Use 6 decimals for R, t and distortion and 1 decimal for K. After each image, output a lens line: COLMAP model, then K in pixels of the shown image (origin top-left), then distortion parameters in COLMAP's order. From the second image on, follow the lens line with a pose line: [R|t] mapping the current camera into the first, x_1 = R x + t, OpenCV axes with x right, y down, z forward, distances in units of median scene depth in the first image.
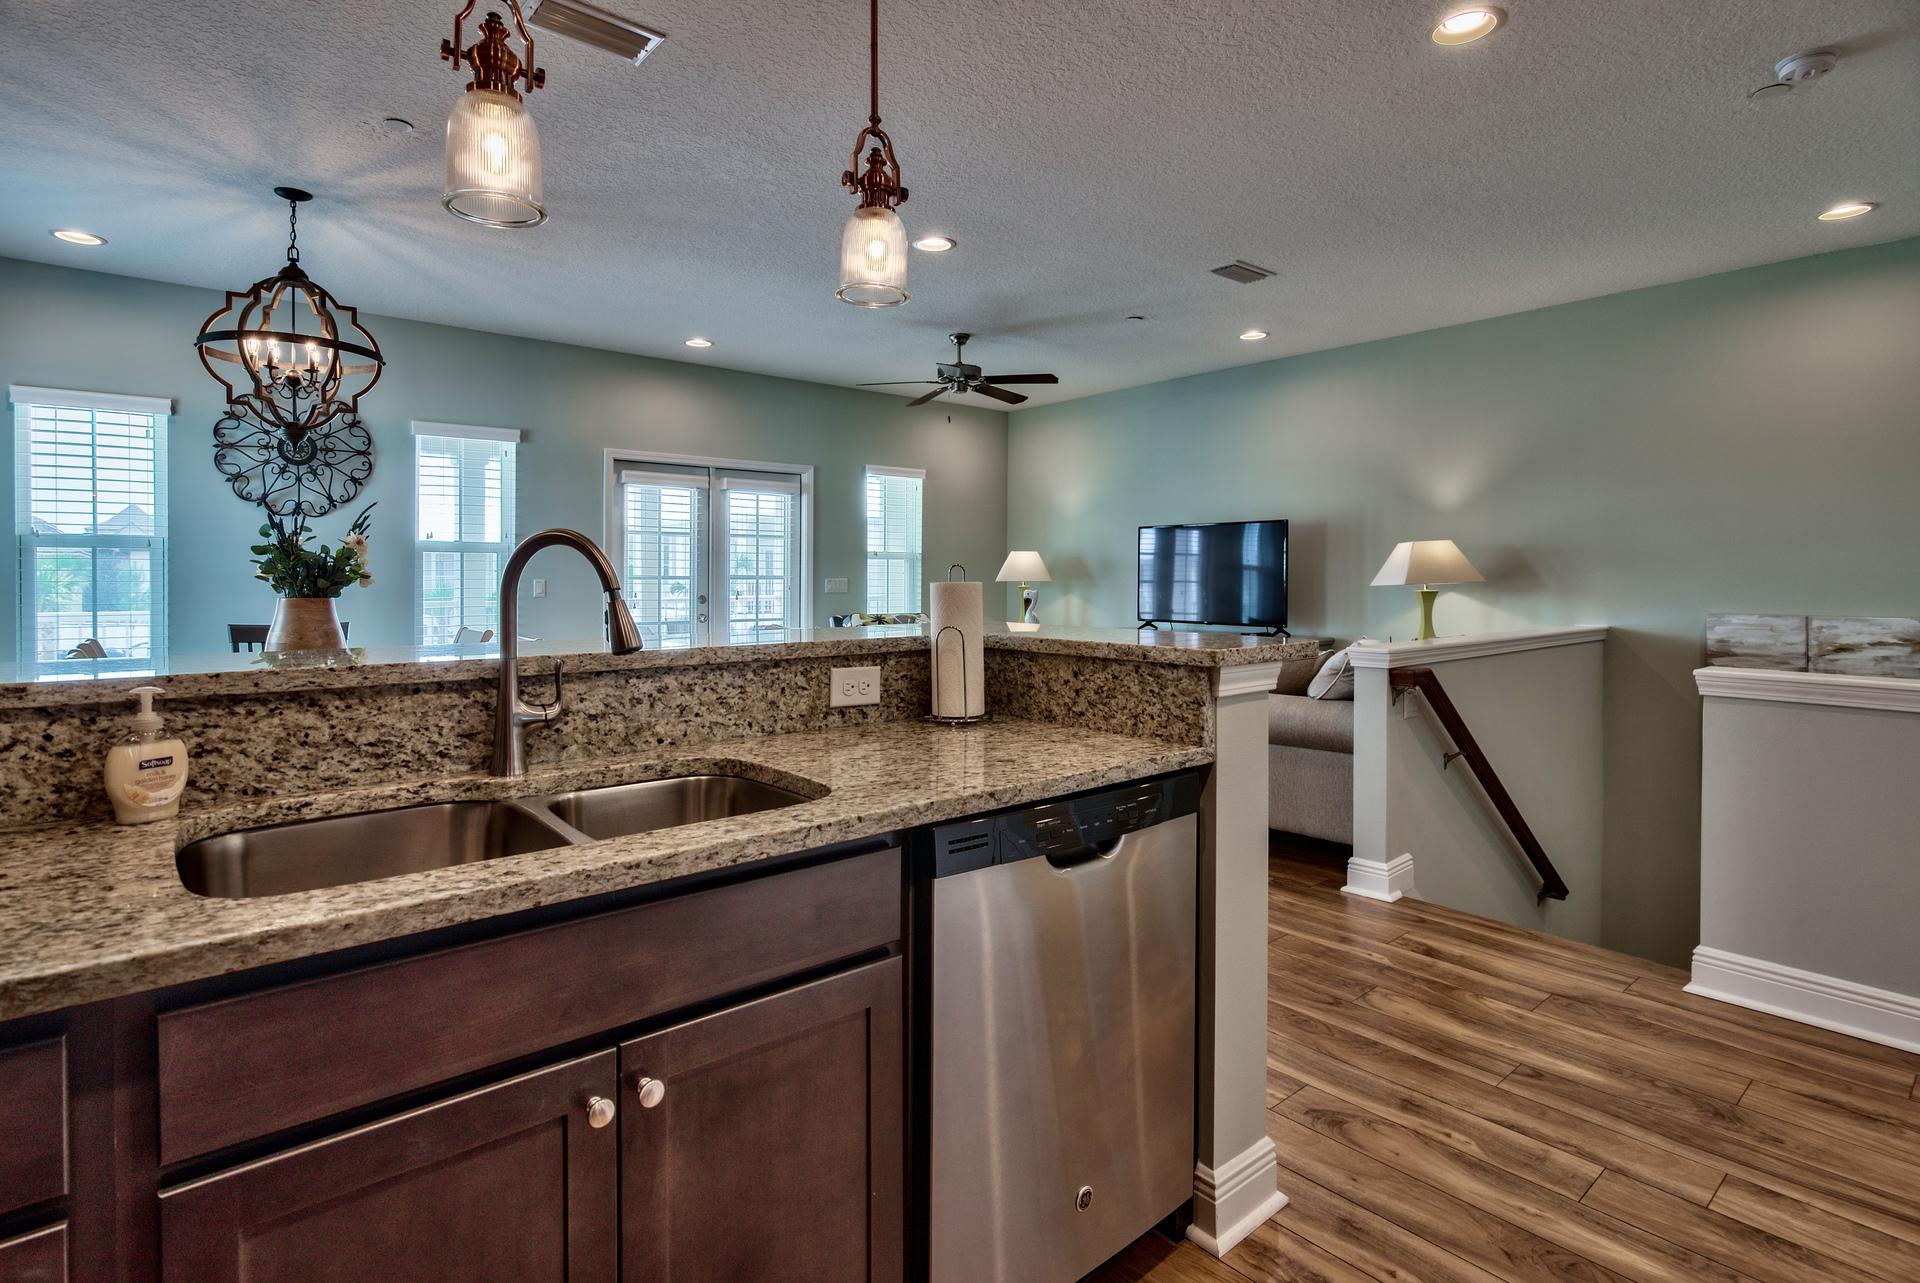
lens RADIAL K [[955.0, 0, 920.1], [0, 955.0, 588.7], [0, 0, 1]] dist [-0.004985, 0.001109]
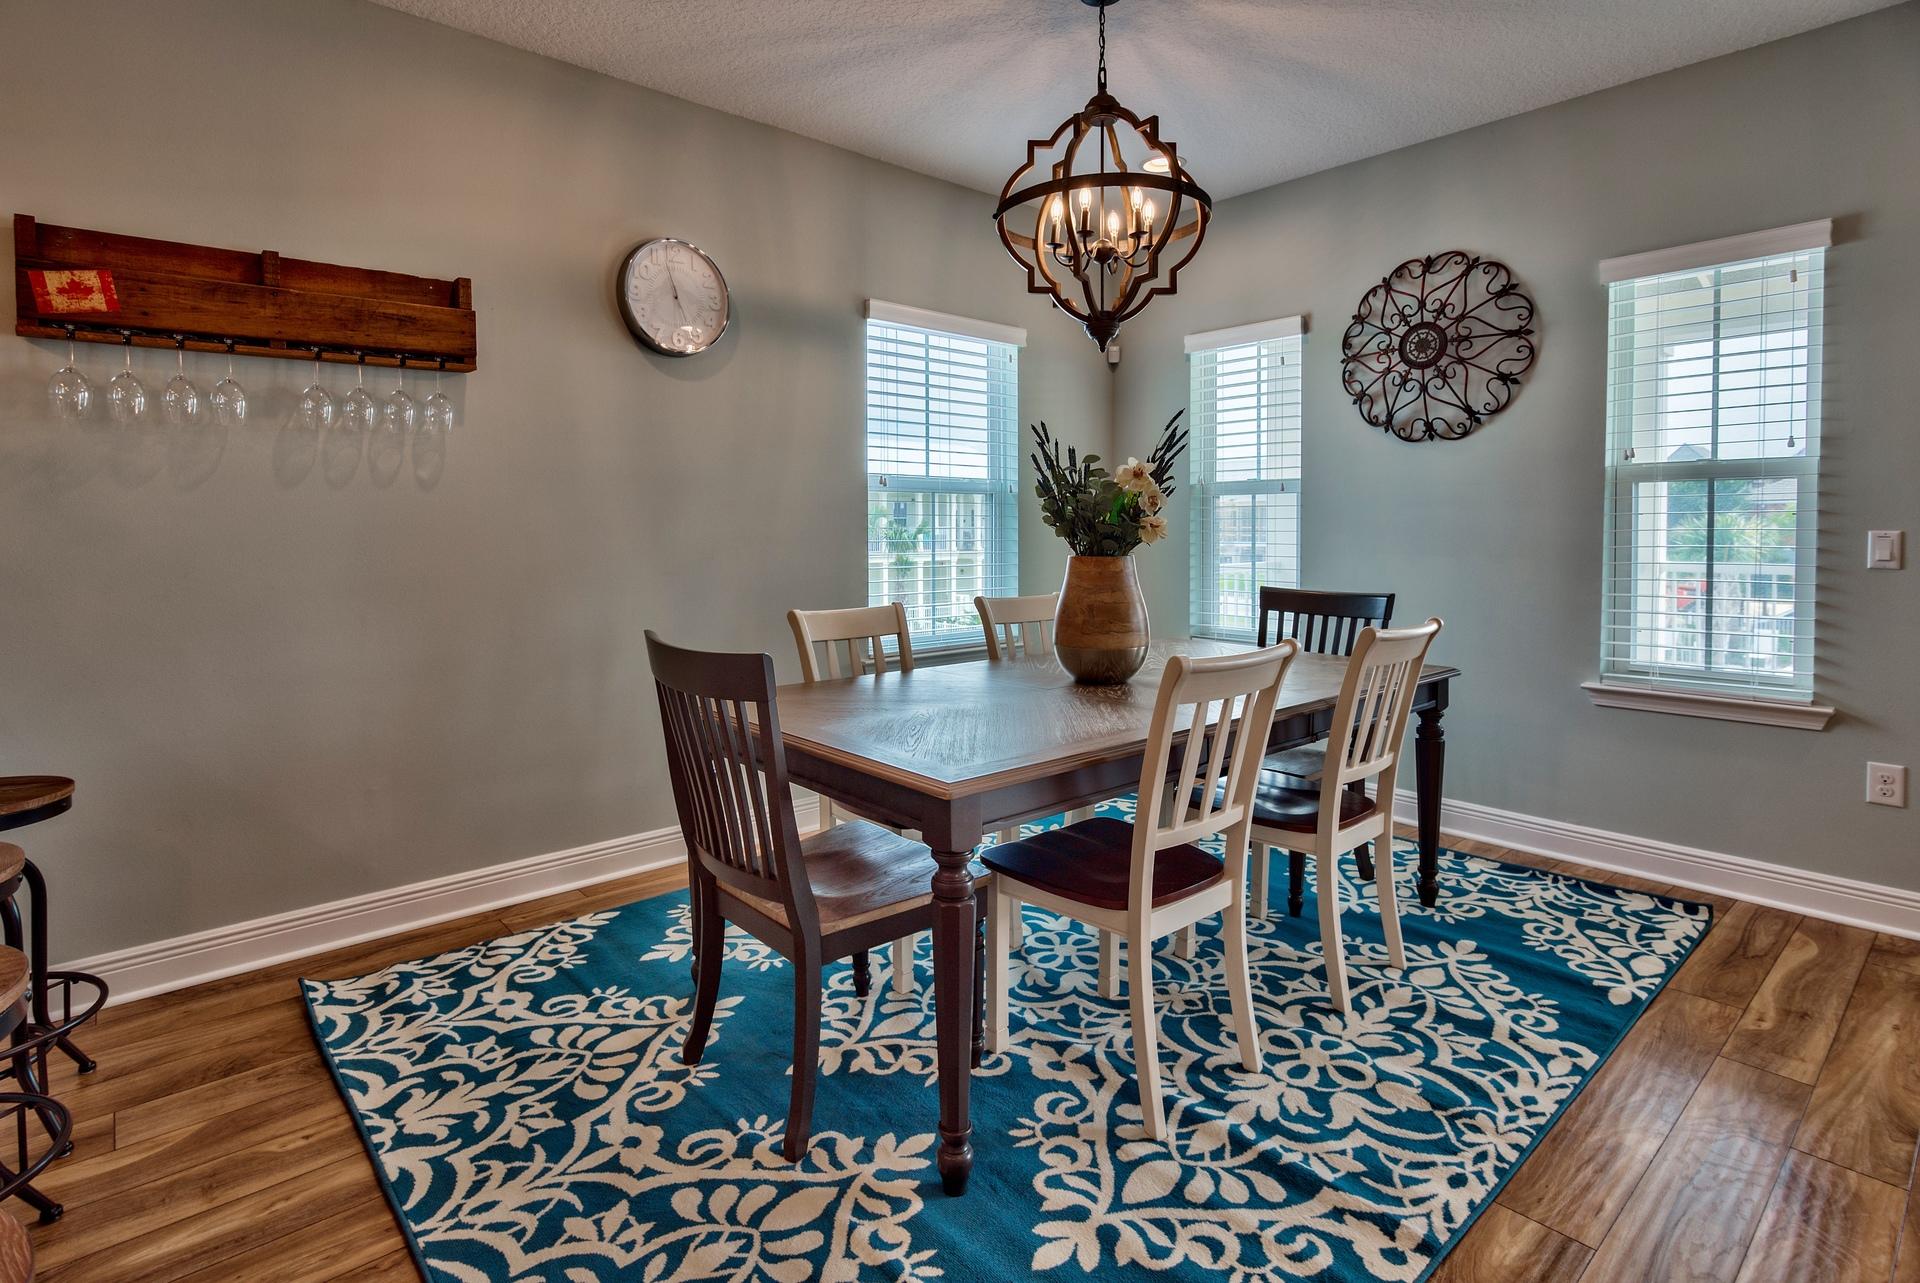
lens RADIAL K [[955.0, 0, 970.6], [0, 955.0, 562.9], [0, 0, 1]] dist [-0.004985, 0.001109]
pose [[0.043003, 0.035035, -0.998460, 0.052474], [-0.008323, 0.999363, 0.034708, -0.006428], [0.999040, 0.006818, 0.043268, 0.651986]]
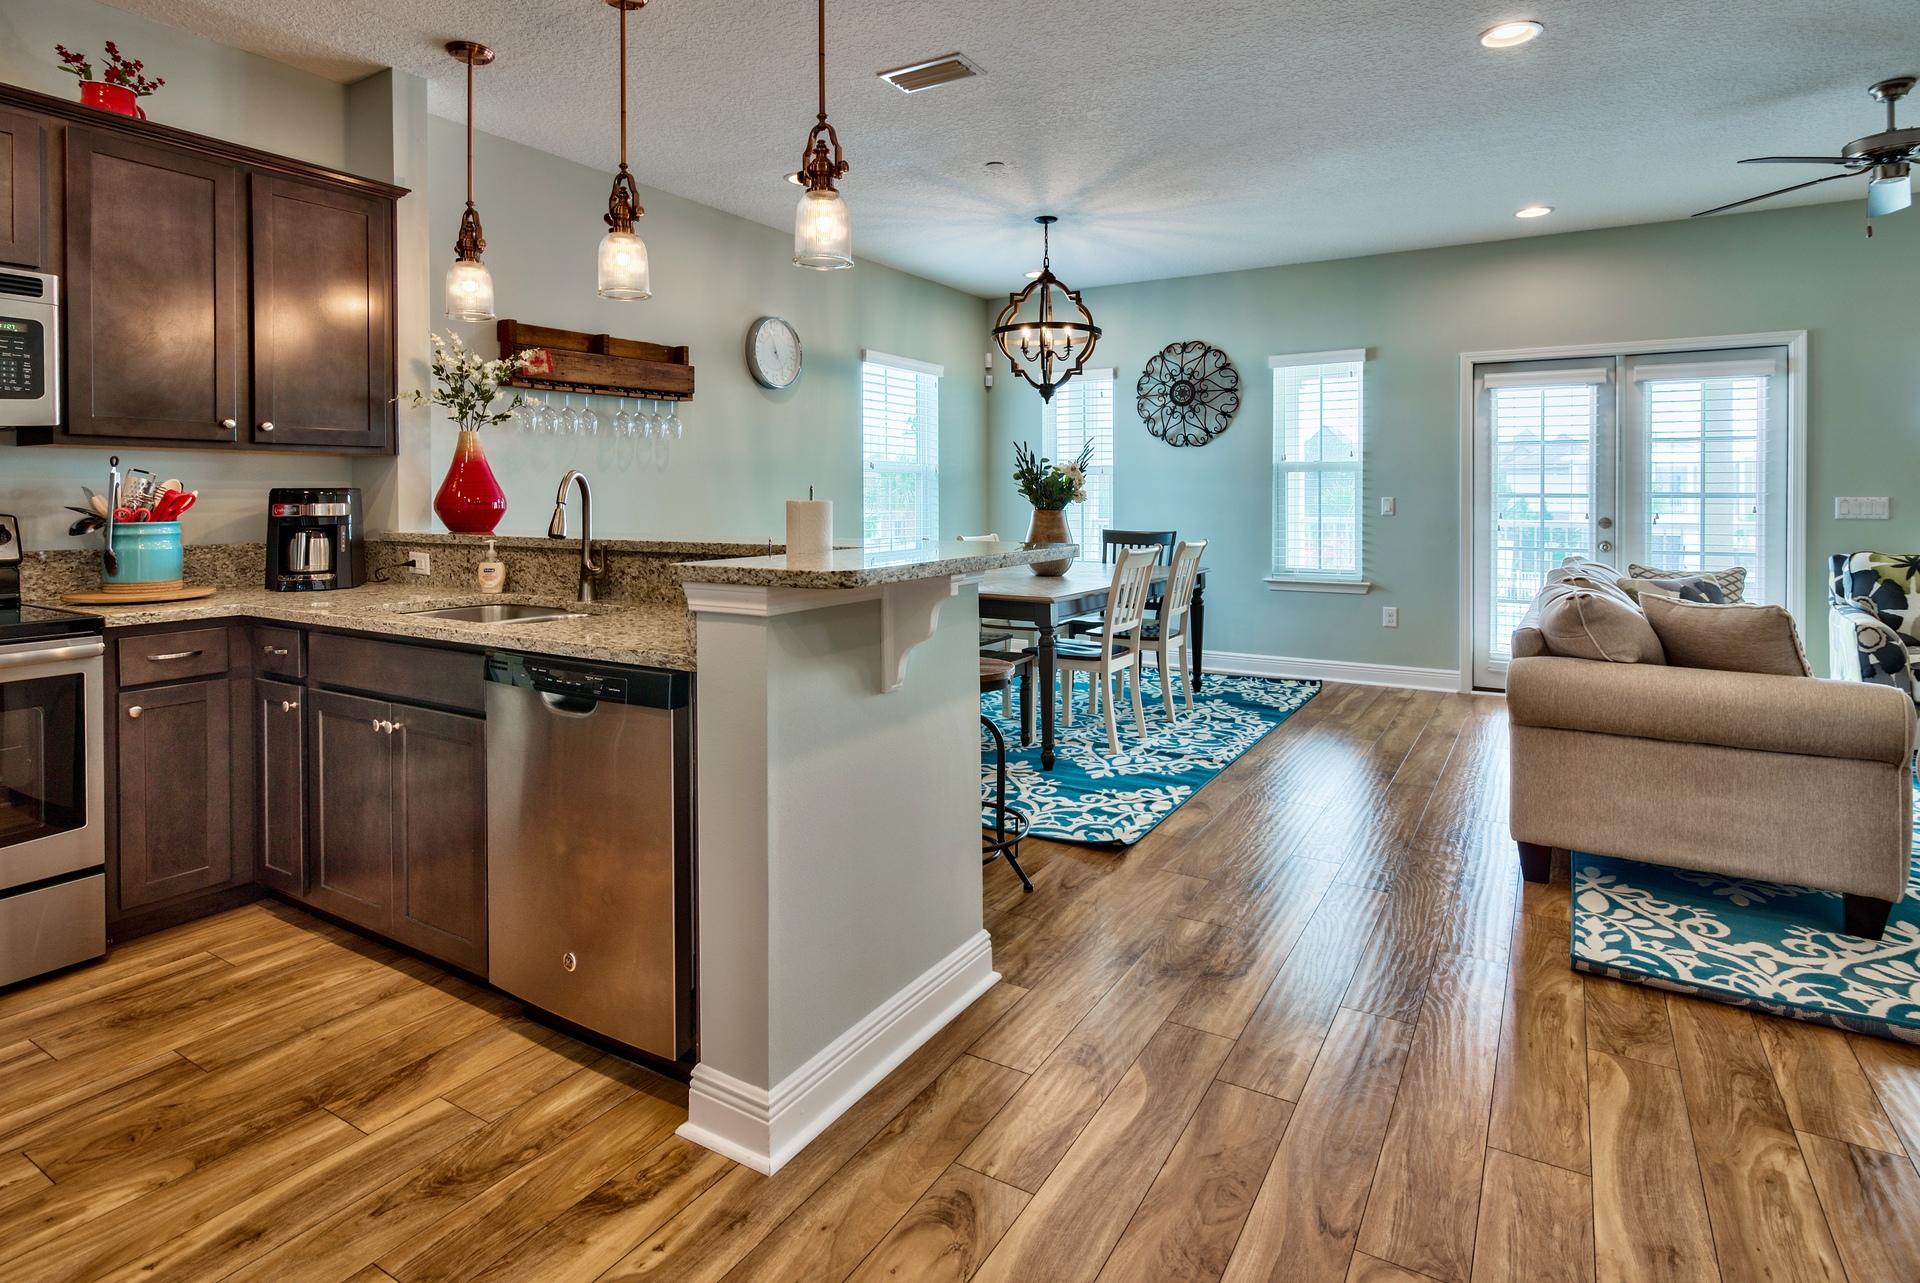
lens RADIAL K [[978.3, 0, 988.3], [0, 978.3, 509.6], [0, 0, 1]] dist [-0.008484, 0.000749]
pose [[0.345651, 0.014315, -0.938254, 0.491936], [-0.010327, 0.999881, 0.011451, -0.004715], [0.938306, 0.005731, 0.345758, 0.320529]]
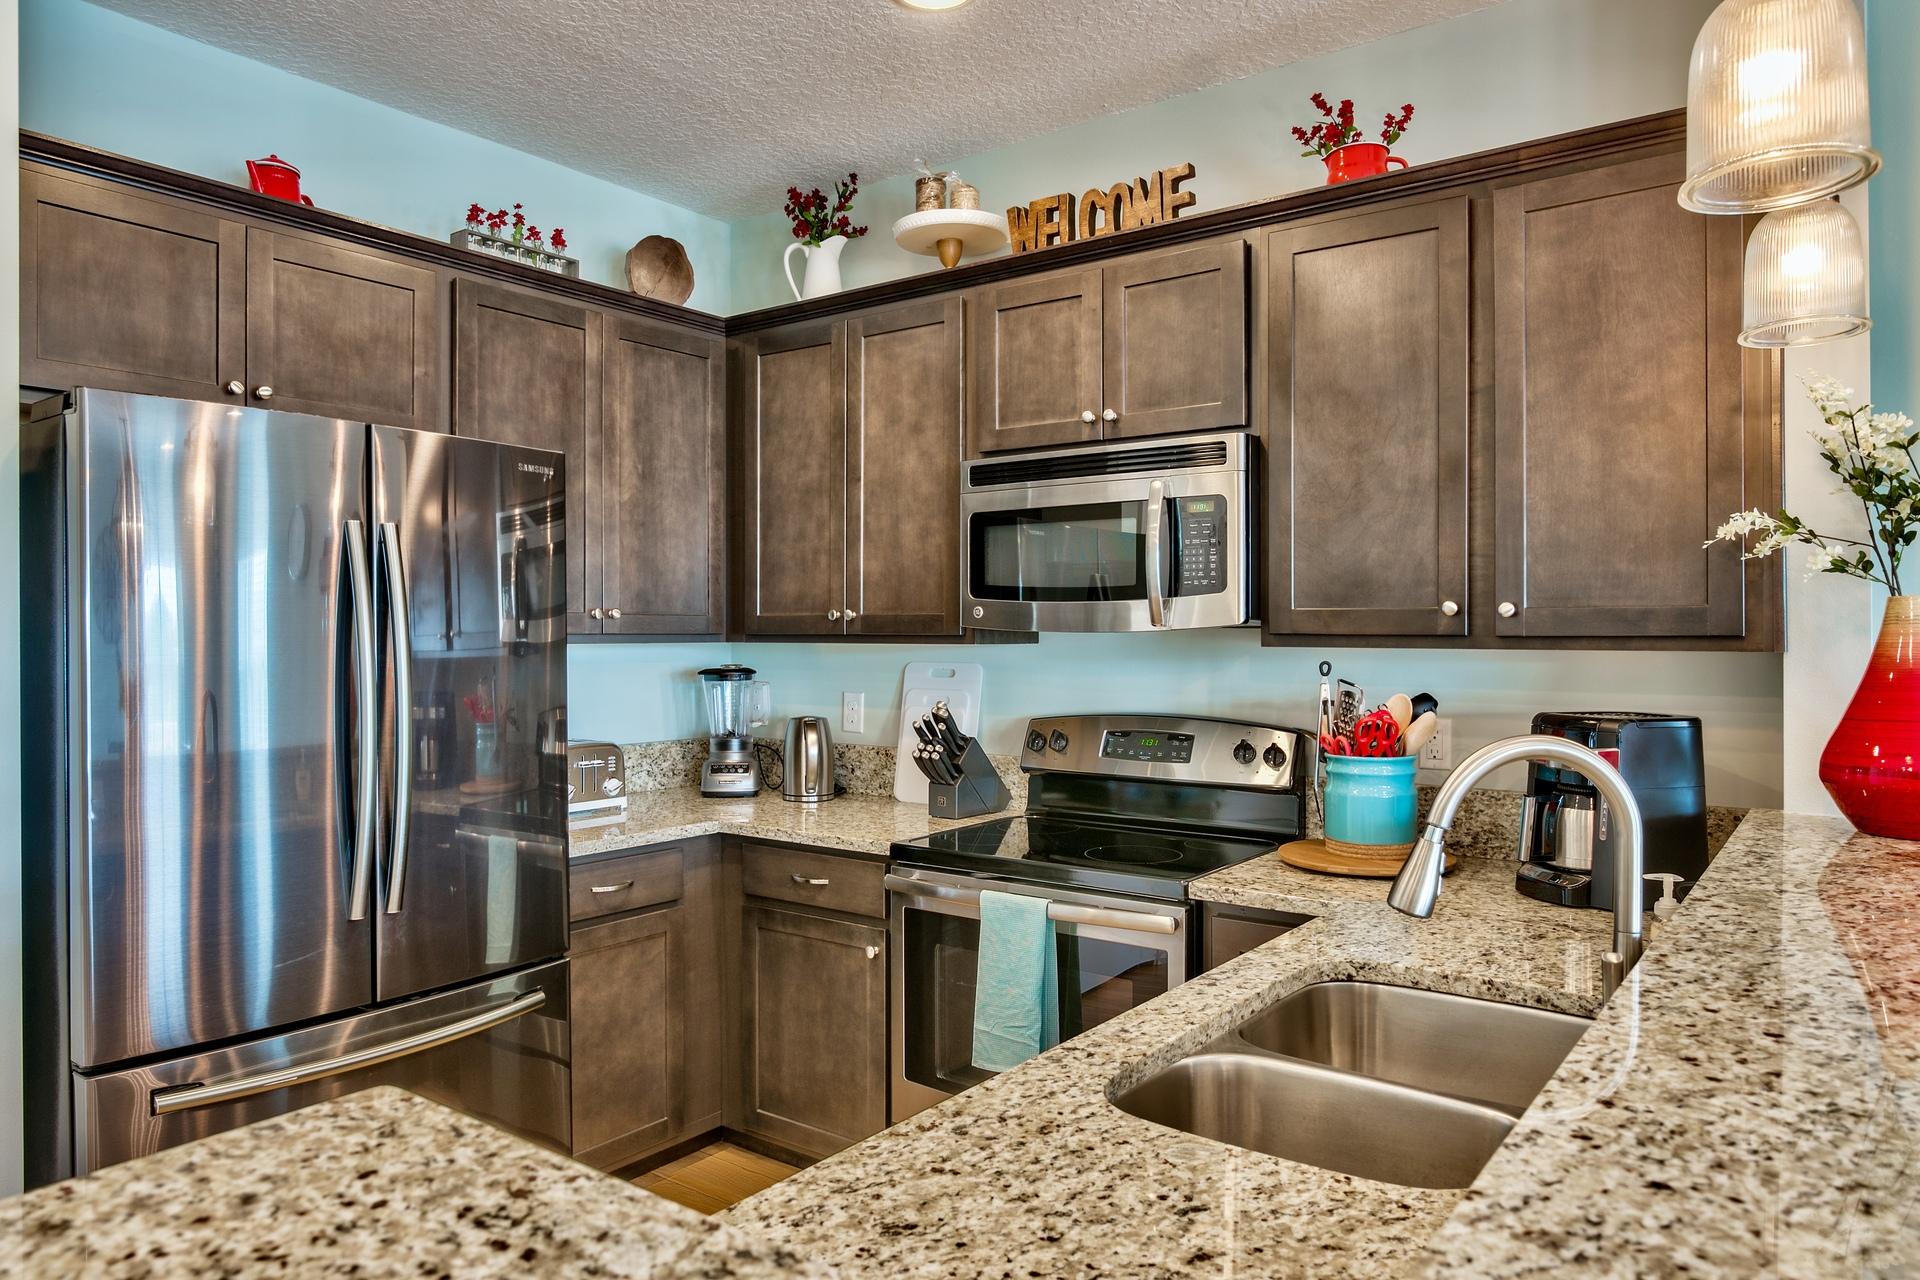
lens RADIAL K [[1239.6, 0, 951.6], [0, 1239.6, 635.0], [0, 0, 1]] dist [-0.001025, -0.001467]
pose [[-0.973972, -0.001067, -0.226666, 0.066019], [-0.004851, 0.999858, 0.016139, -0.042191], [0.226616, 0.016819, -0.973839, 0.507958]]
